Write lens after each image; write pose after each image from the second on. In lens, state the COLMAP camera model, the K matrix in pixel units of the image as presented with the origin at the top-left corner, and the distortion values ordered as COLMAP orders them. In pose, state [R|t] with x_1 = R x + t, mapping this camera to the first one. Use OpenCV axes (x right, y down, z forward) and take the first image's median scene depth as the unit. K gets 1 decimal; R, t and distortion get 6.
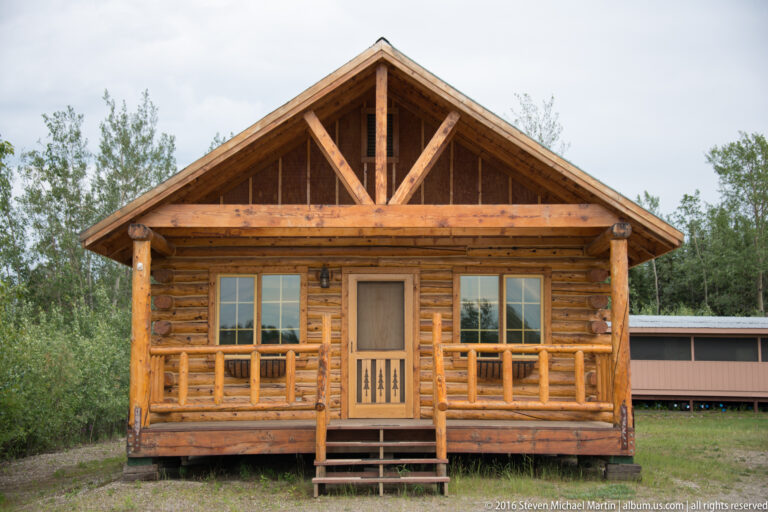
lens RADIAL K [[1442.7, 0, 384.0], [0, 1442.7, 256.0], [0, 0, 1]] dist [-0.008136, 0.011164]
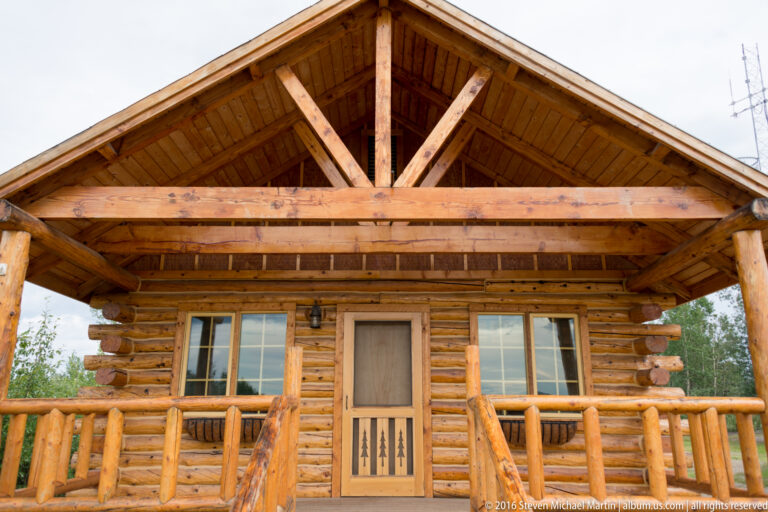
lens RADIAL K [[595.6, 0, 384.0], [0, 595.6, 256.0], [0, 0, 1]] dist [0.004923, 0.000460]
pose [[0.999992, 0.000801, -0.003911, -0.000317], [-0.001498, 0.983378, -0.181562, 0.043189], [0.003701, 0.181566, 0.983372, 0.657413]]
